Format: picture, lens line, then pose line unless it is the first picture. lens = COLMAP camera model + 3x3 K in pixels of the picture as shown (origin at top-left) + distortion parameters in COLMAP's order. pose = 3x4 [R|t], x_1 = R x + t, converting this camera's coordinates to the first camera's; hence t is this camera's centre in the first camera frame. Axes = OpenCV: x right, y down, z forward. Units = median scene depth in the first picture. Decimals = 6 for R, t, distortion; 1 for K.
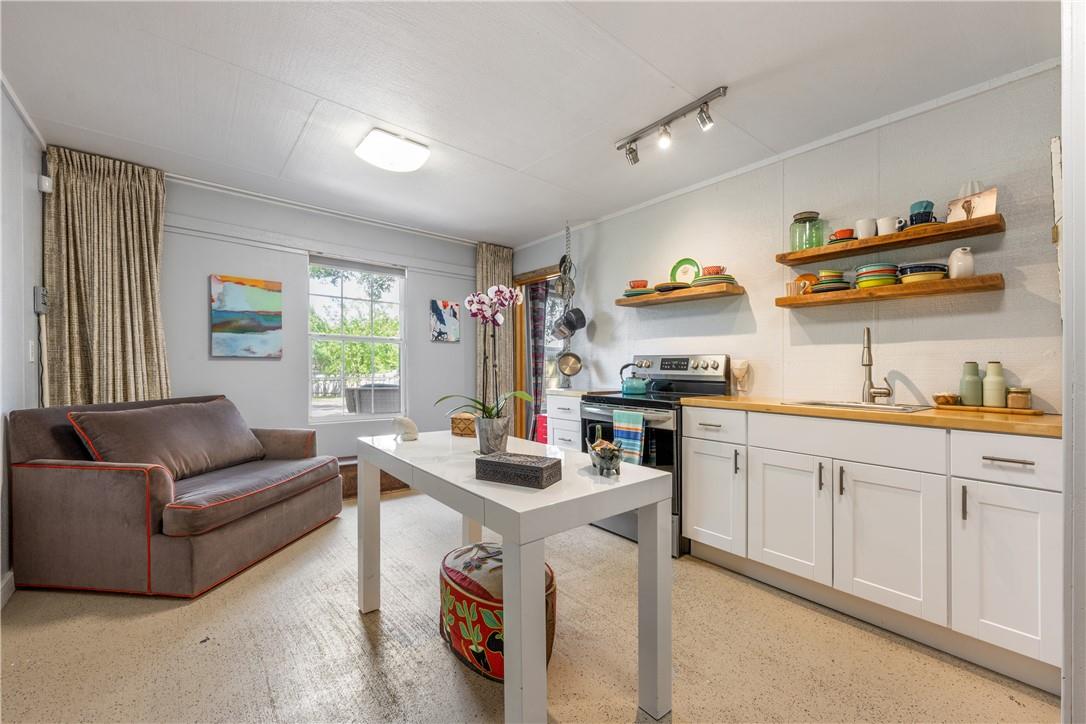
lens RADIAL K [[439.1, 0, 541.2], [0, 439.1, 371.1], [0, 0, 1]] dist [-0.000413, 0.000079]
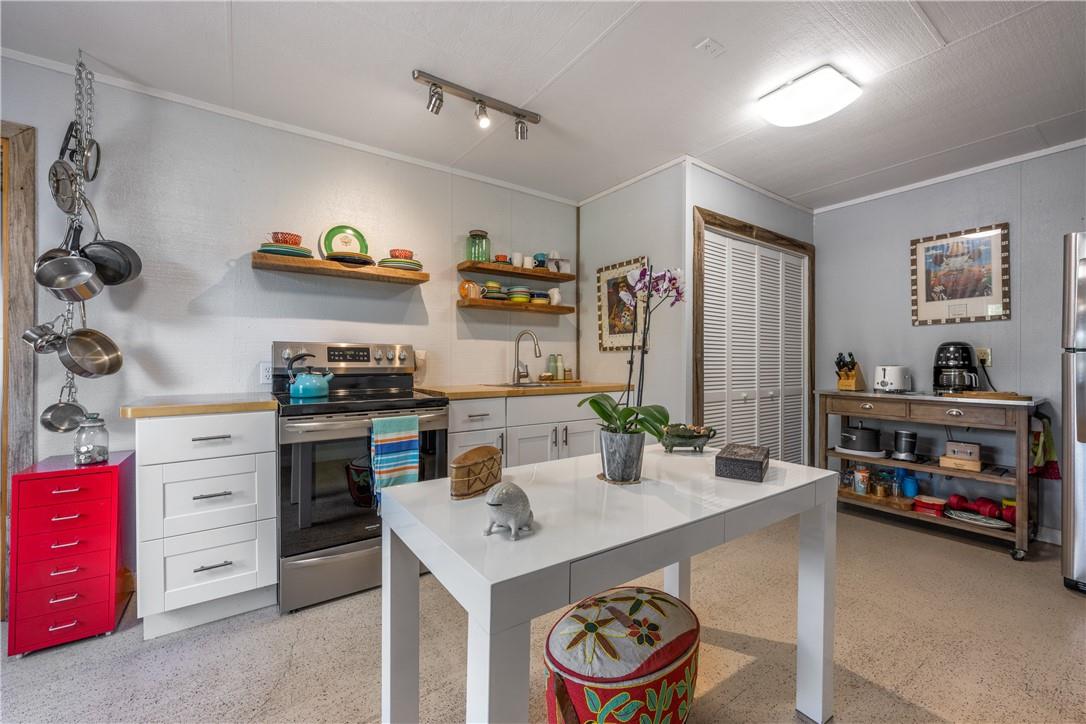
lens RADIAL K [[439.1, 0, 542.0], [0, 439.1, 354.5], [0, 0, 1]] dist [-0.000413, 0.000079]
pose [[0.068296, -0.001512, 0.997664, -0.570948], [0.005100, 0.999986, 0.001167, -0.018311], [-0.997652, 0.005009, 0.068303, 0.710063]]
